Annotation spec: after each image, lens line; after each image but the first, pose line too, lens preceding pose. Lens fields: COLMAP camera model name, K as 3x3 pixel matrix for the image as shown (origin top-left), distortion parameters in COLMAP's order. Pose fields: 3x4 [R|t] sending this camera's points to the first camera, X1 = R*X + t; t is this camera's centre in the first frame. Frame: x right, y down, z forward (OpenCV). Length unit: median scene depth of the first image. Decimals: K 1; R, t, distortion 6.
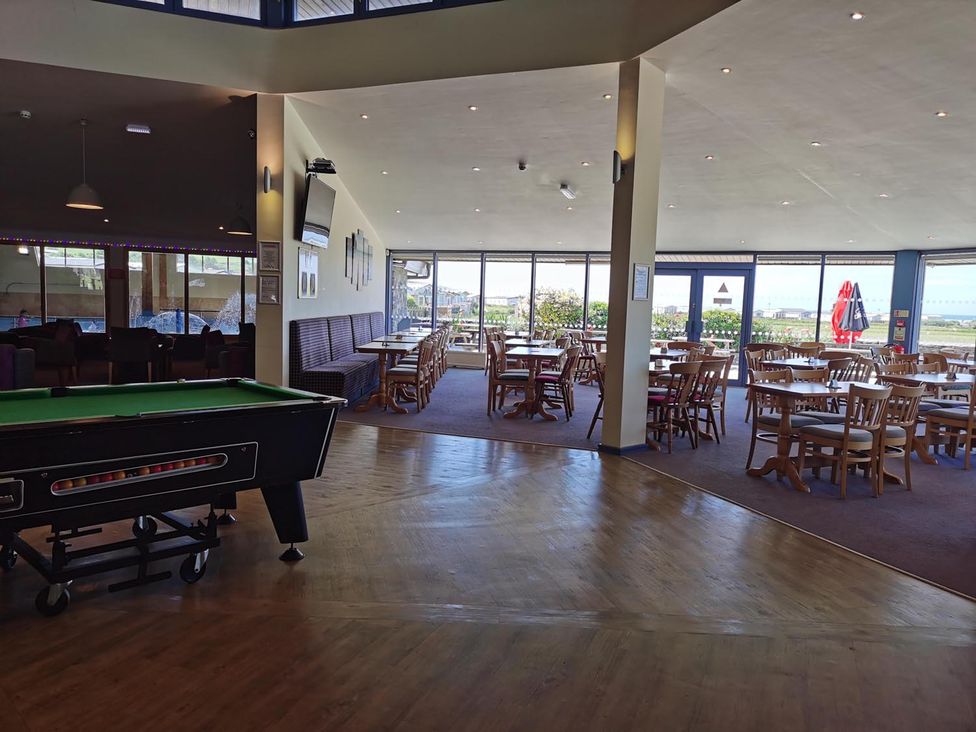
lens RADIAL K [[754.2, 0, 488.0], [0, 754.2, 366.0], [0, 0, 1]] dist [0.005749, 0.000136]
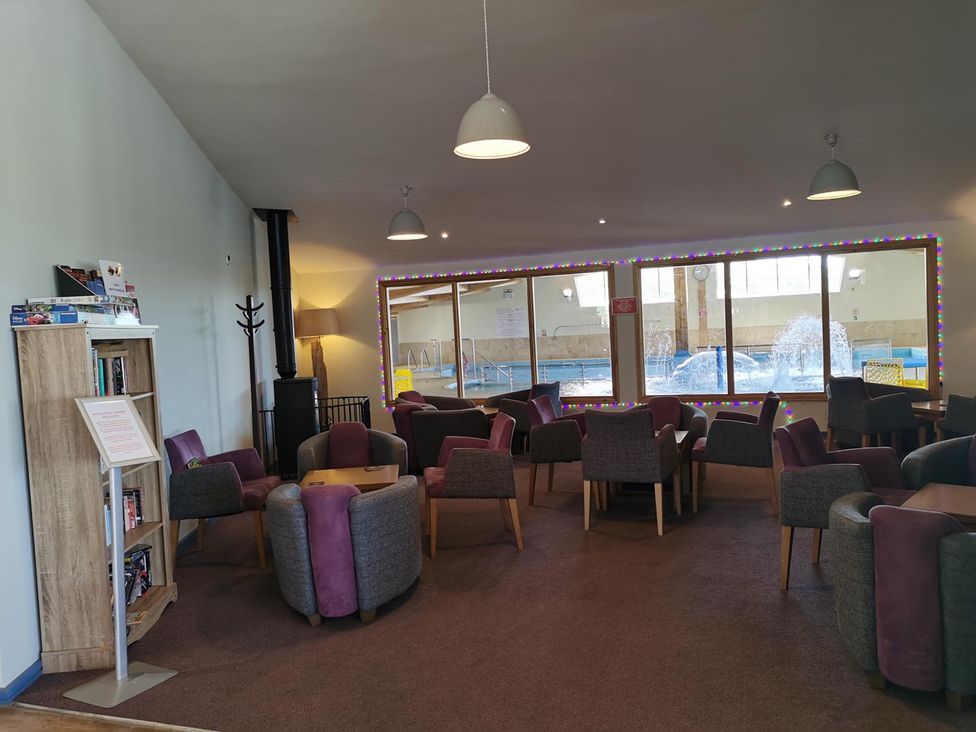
lens RADIAL K [[754.2, 0, 488.0], [0, 754.2, 366.0], [0, 0, 1]] dist [0.005749, 0.000136]
pose [[0.771925, -0.033458, -0.634833, -0.139368], [0.013604, 0.999255, -0.036122, -0.038564], [0.635568, 0.019247, 0.771805, 0.344368]]
